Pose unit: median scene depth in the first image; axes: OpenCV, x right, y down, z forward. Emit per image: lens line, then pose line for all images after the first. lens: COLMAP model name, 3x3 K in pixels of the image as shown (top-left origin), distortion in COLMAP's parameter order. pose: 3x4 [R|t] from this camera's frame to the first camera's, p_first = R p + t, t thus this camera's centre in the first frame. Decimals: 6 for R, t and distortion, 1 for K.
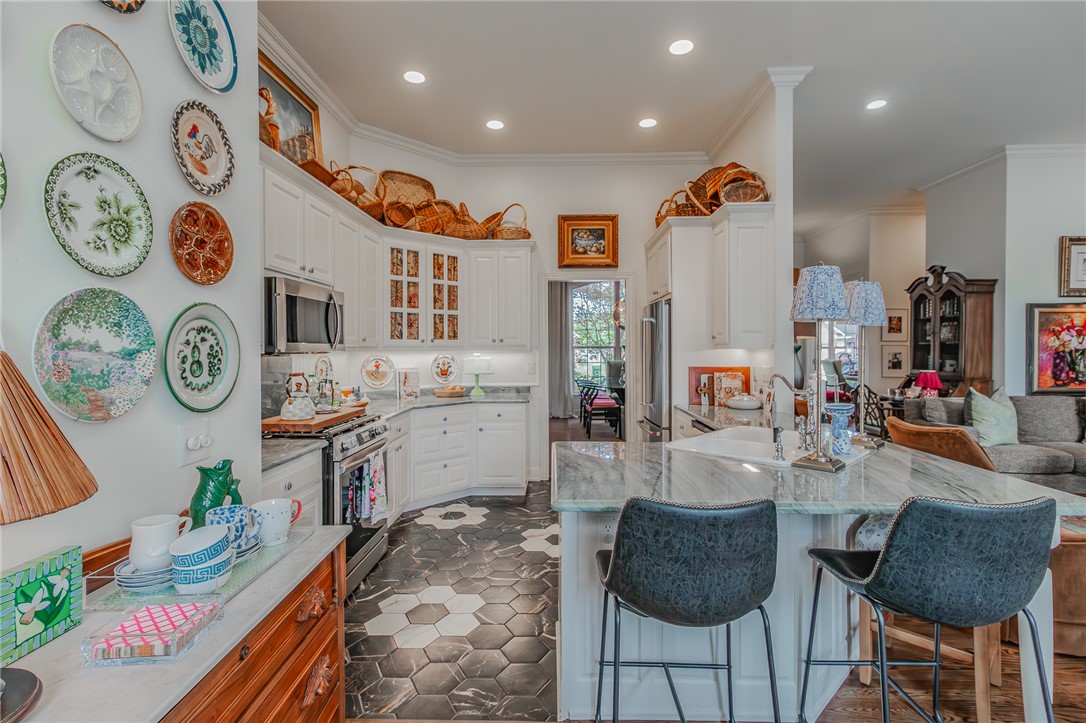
lens RADIAL K [[508.3, 0, 528.7], [0, 508.3, 342.7], [0, 0, 1]] dist [0.001912, -0.000036]
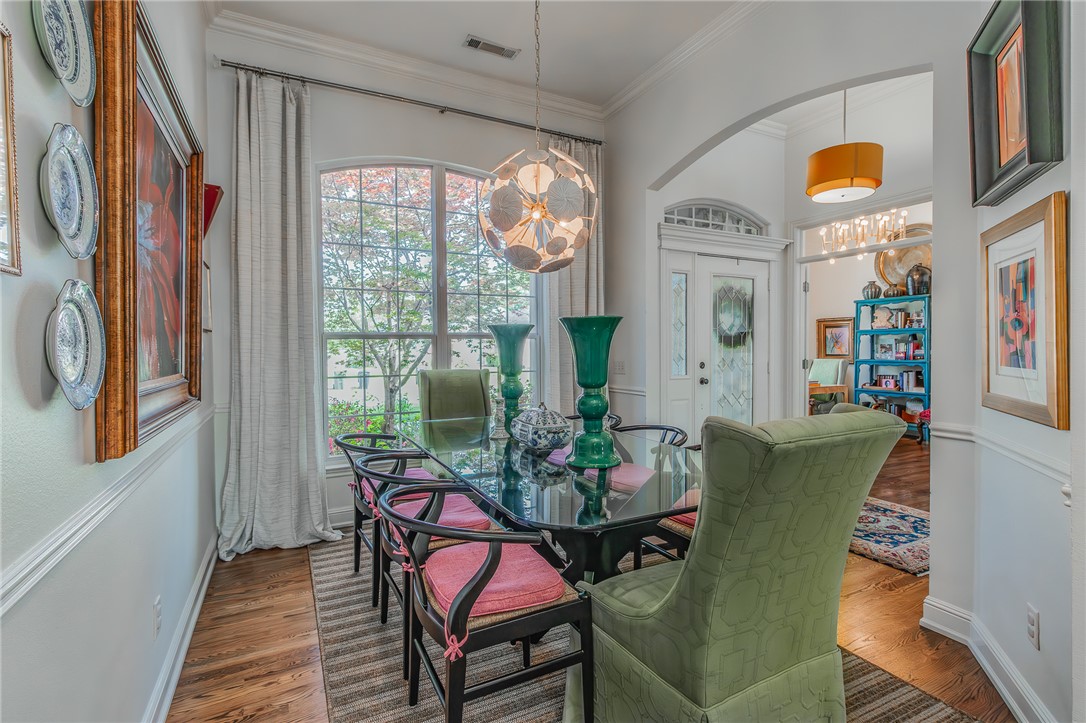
lens RADIAL K [[501.7, 0, 522.2], [0, 501.7, 349.4], [0, 0, 1]] dist [0.003549, 0.000567]
pose [[0.875049, -0.003570, 0.484022, 0.091707], [0.001768, 0.999990, 0.004180, 0.038372], [-0.484032, -0.002802, 0.875046, 1.440805]]
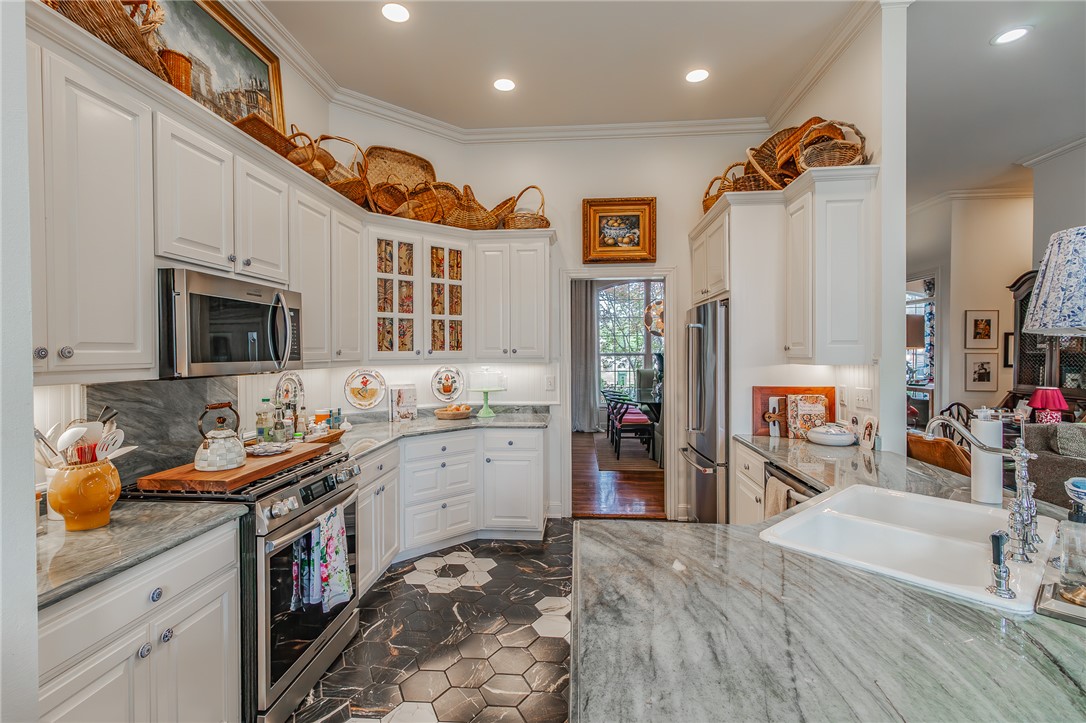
lens RADIAL K [[498.6, 0, 530.3], [0, 498.6, 355.1], [0, 0, 1]] dist [0.000442, 0.000361]
pose [[0.998892, -0.001748, -0.047033, 0.012580], [0.002568, 0.999846, 0.017385, -0.014124], [0.046996, -0.017486, 0.998742, 0.220194]]
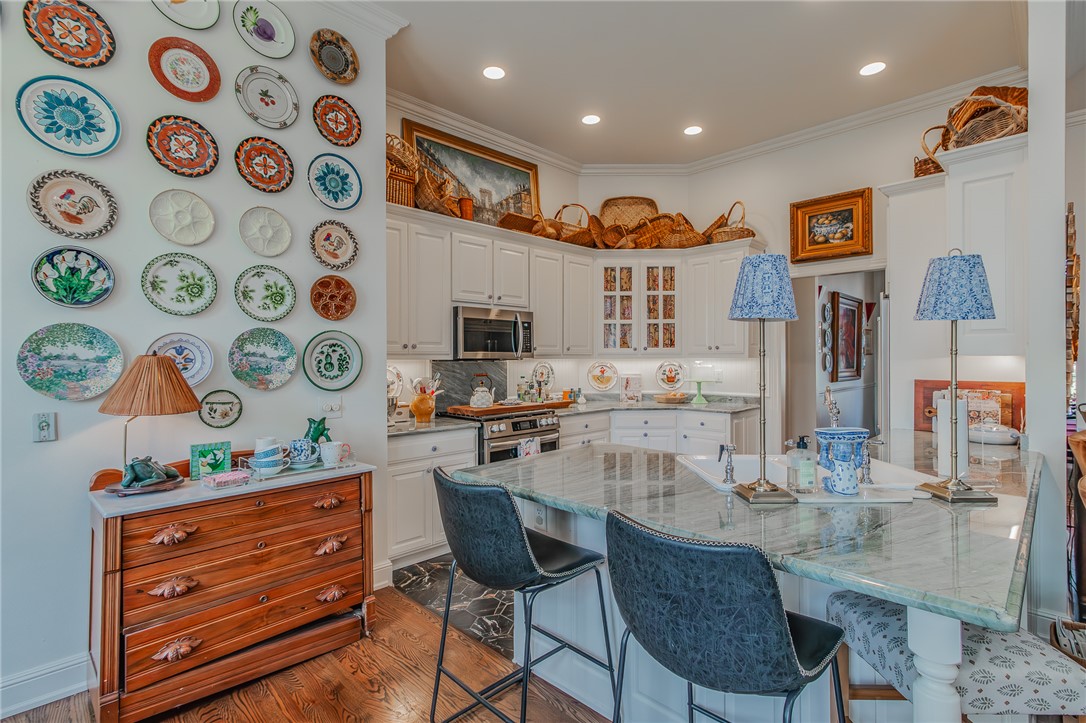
lens RADIAL K [[501.7, 0, 522.2], [0, 501.7, 349.4], [0, 0, 1]] dist [0.003549, 0.000567]
pose [[0.721770, -0.011264, -0.692041, 0.395188], [0.008965, 0.999936, -0.006926, 0.002628], [0.692075, -0.001205, 0.721825, 0.065870]]
